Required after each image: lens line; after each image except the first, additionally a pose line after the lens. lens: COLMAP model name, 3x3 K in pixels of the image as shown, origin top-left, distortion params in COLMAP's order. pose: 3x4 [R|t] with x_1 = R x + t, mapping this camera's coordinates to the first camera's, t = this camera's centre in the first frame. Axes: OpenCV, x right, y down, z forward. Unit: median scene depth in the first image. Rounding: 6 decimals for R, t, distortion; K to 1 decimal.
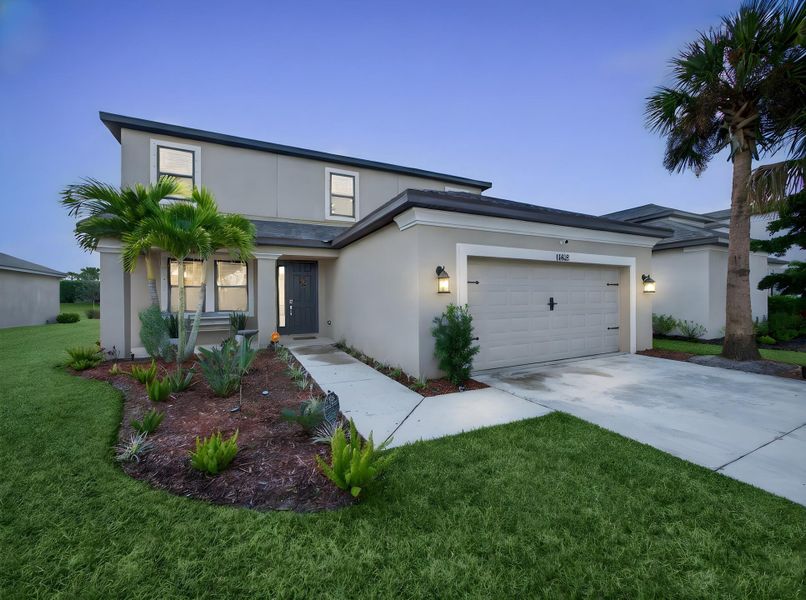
lens RADIAL K [[325.2, 0, 404.7], [0, 325.2, 297.3], [0, 0, 1]] dist [-0.010819, 0.003717]
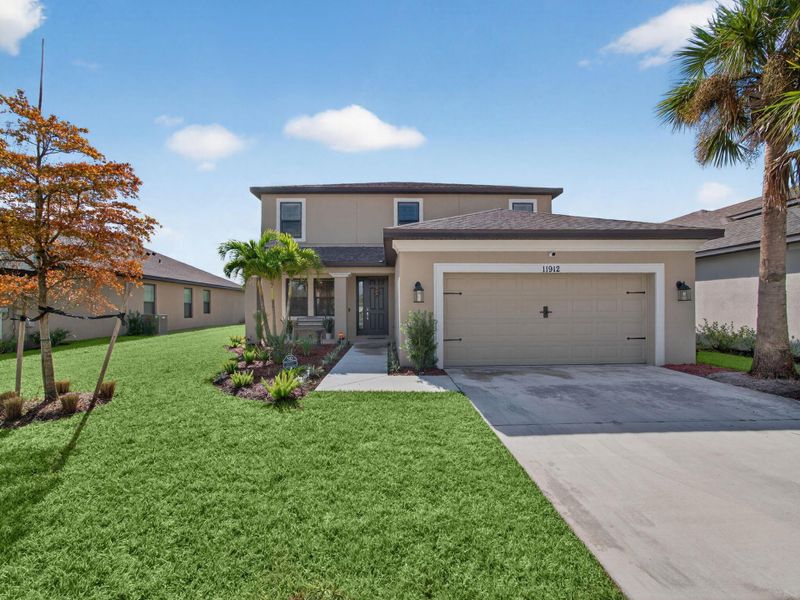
lens RADIAL K [[329.4, 0, 394.2], [0, 329.4, 303.7], [0, 0, 1]] dist [-0.013171, 0.004911]
pose [[0.909556, -0.000561, -0.415580, 0.400139], [-0.002454, 0.999974, -0.006721, 0.000996], [0.415573, 0.007133, 0.909532, -0.178374]]
